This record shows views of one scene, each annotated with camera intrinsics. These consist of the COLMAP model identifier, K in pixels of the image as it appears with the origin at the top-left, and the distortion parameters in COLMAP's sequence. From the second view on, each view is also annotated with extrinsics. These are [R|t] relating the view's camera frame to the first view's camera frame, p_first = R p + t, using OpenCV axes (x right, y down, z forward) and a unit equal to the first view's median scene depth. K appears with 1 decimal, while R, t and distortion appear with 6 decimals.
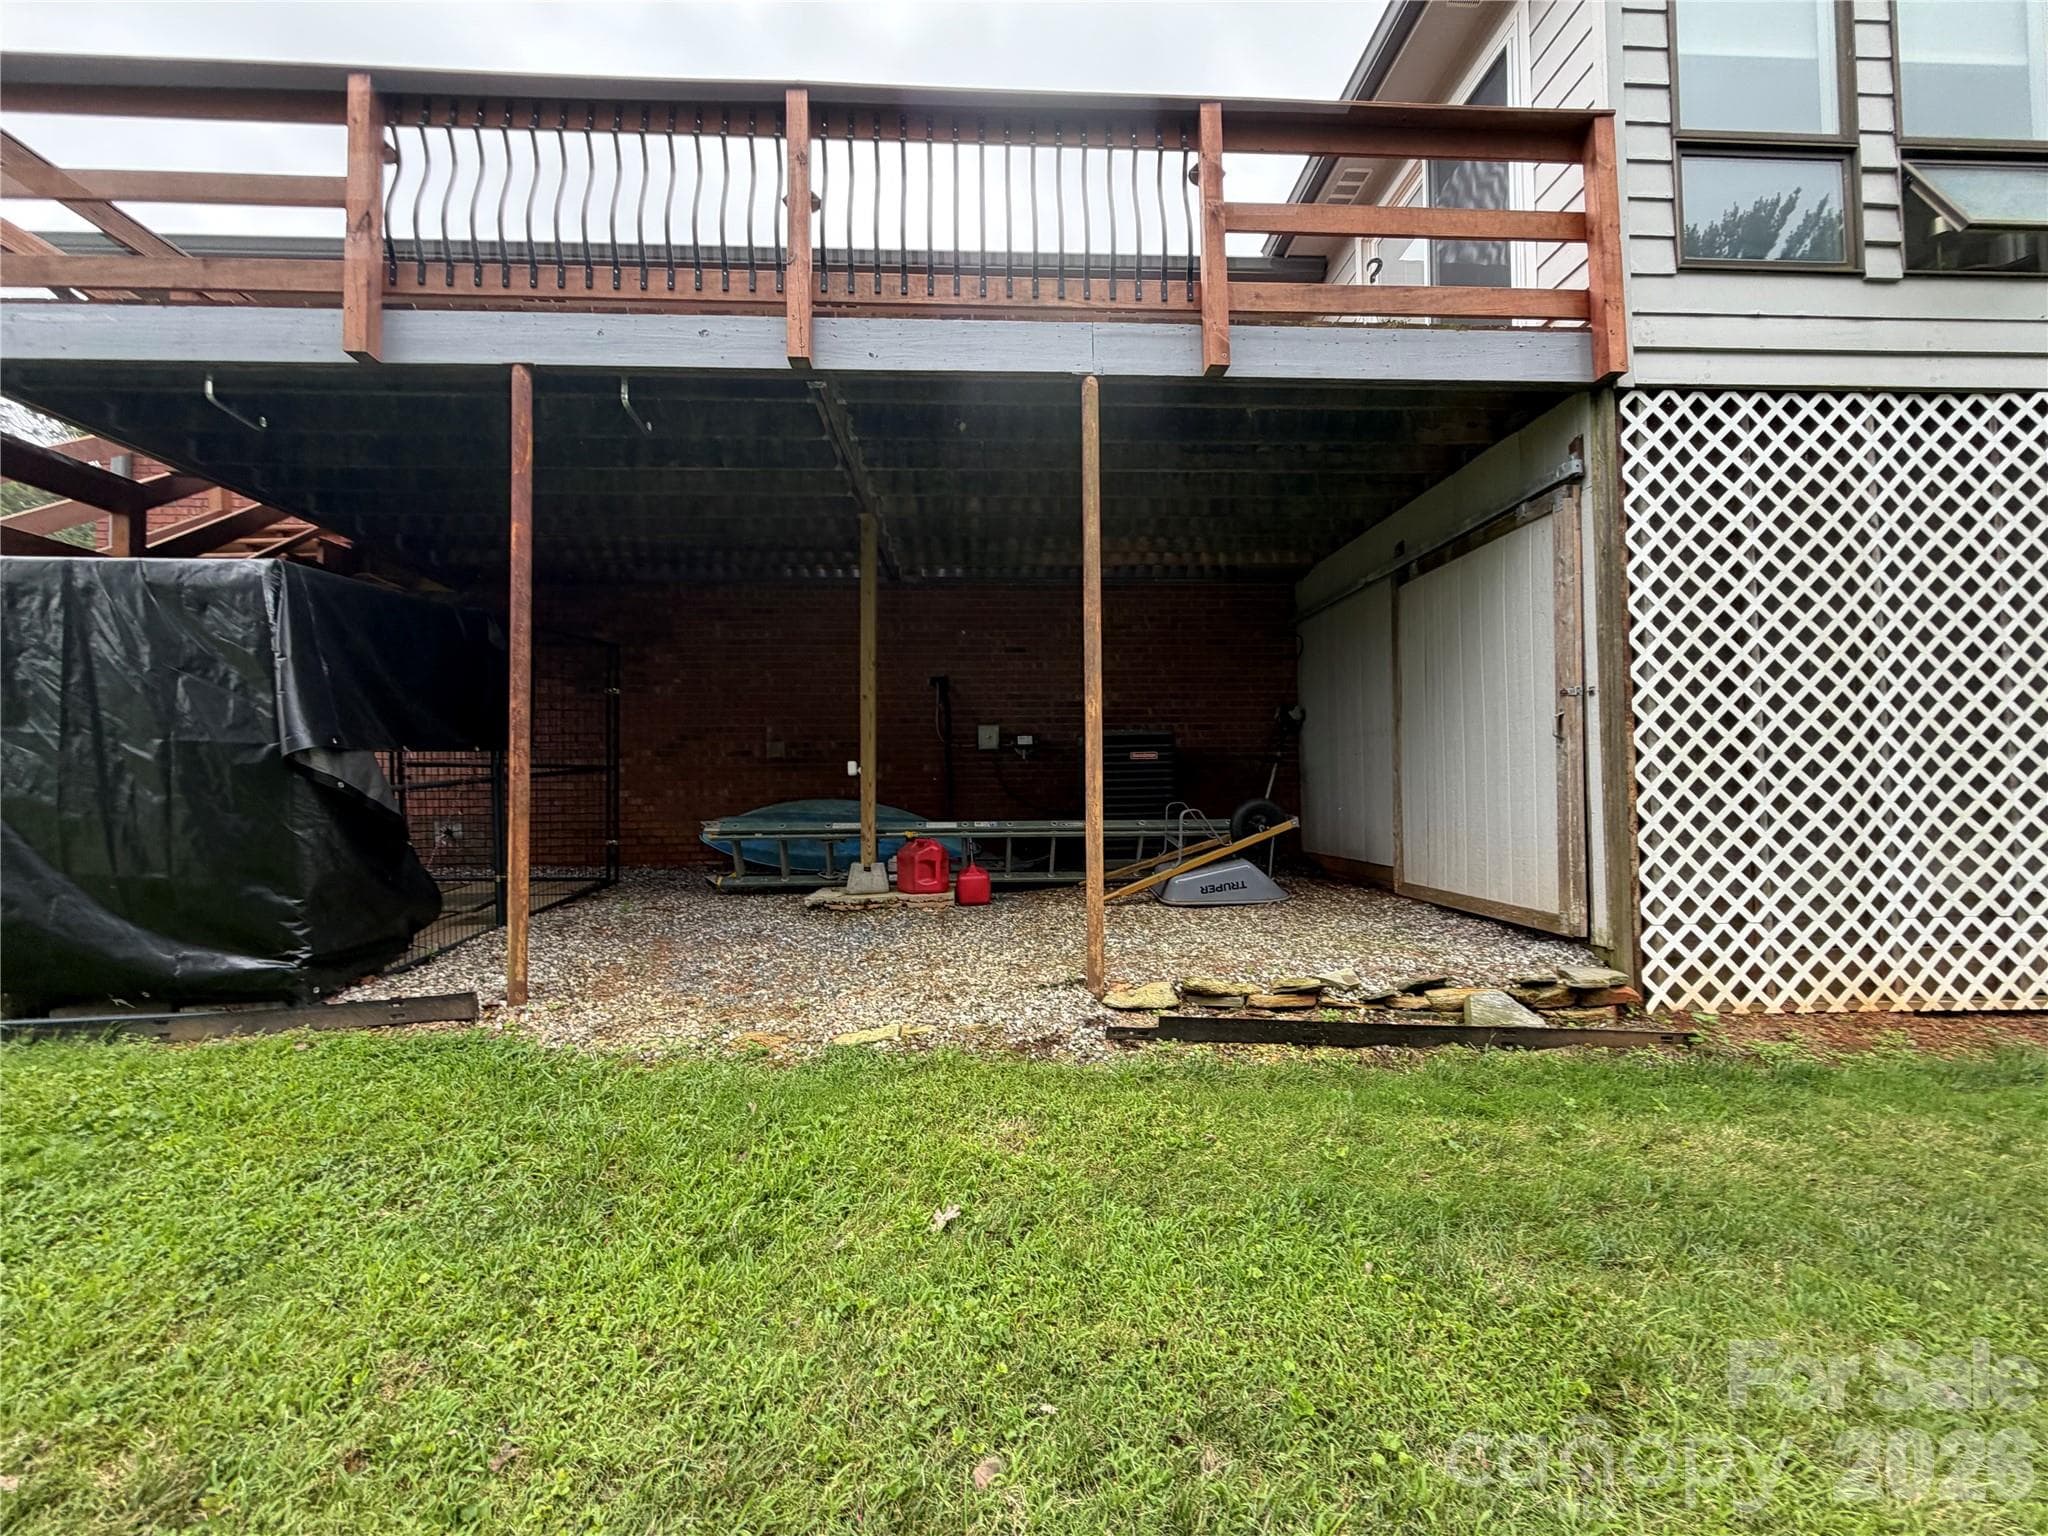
lens RADIAL K [[819.1, 0, 1017.9], [0, 819.1, 767.3], [0, 0, 1]] dist [0.001848, -0.000040]
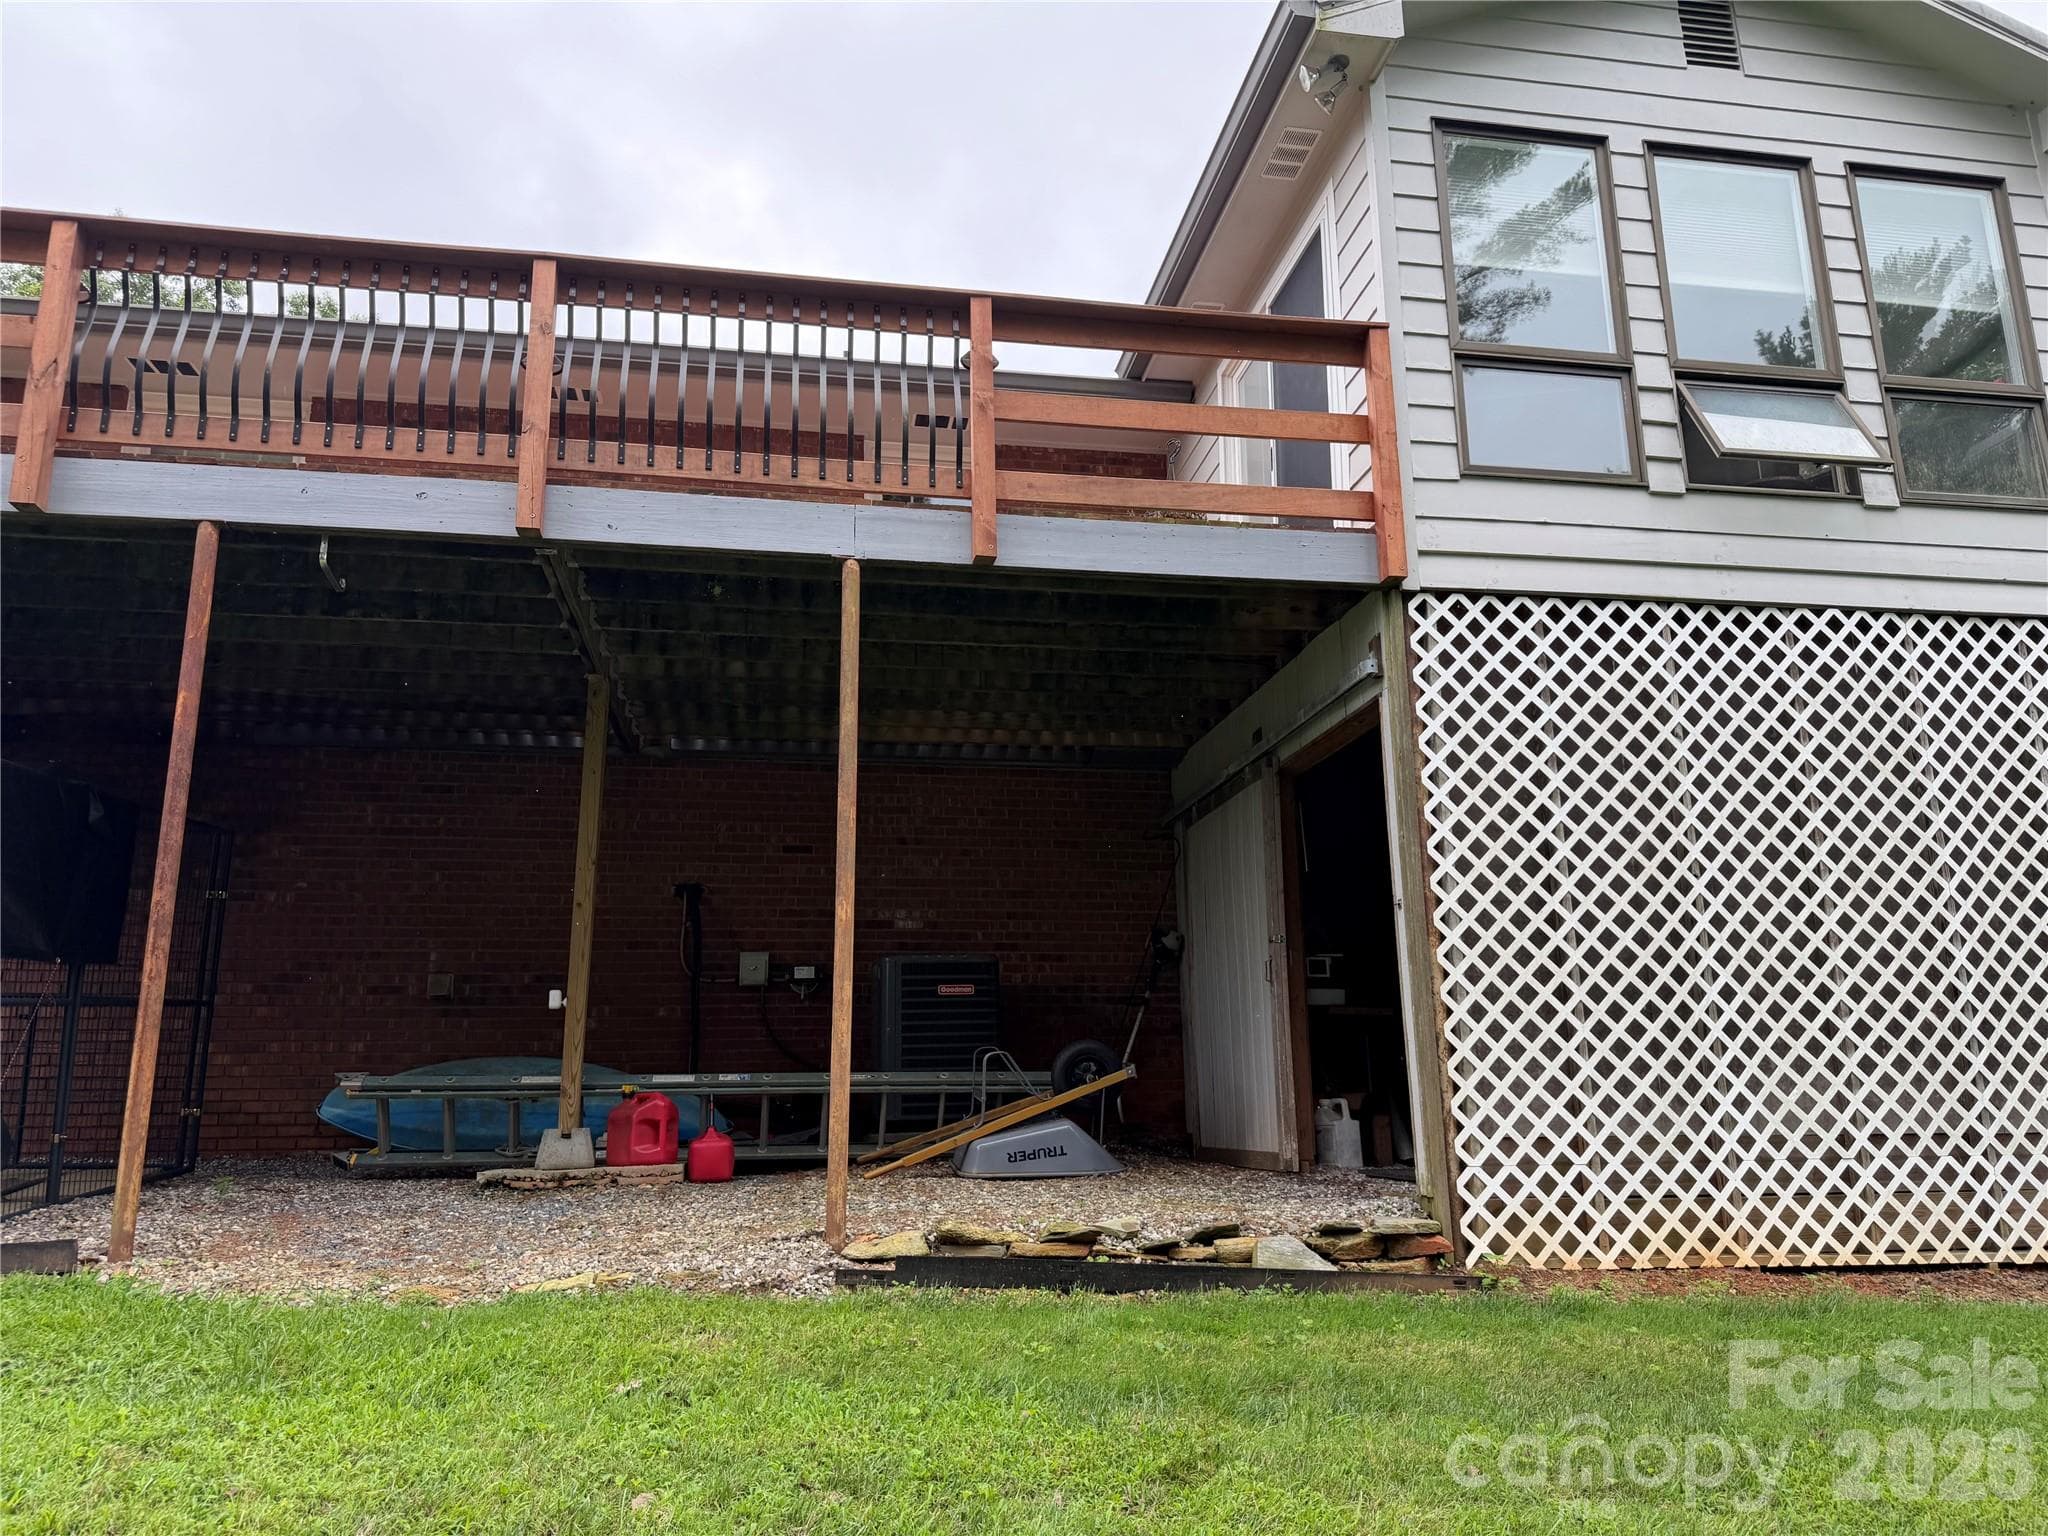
lens RADIAL K [[1422.7, 0, 1024.1], [0, 1422.7, 780.3], [0, 0, 1]] dist [0.094370, -0.153744]
pose [[0.993086, 0.025883, 0.114498, 0.099689], [-0.003164, 0.980935, -0.194308, 0.083961], [-0.117344, 0.192602, 0.974235, -0.538838]]
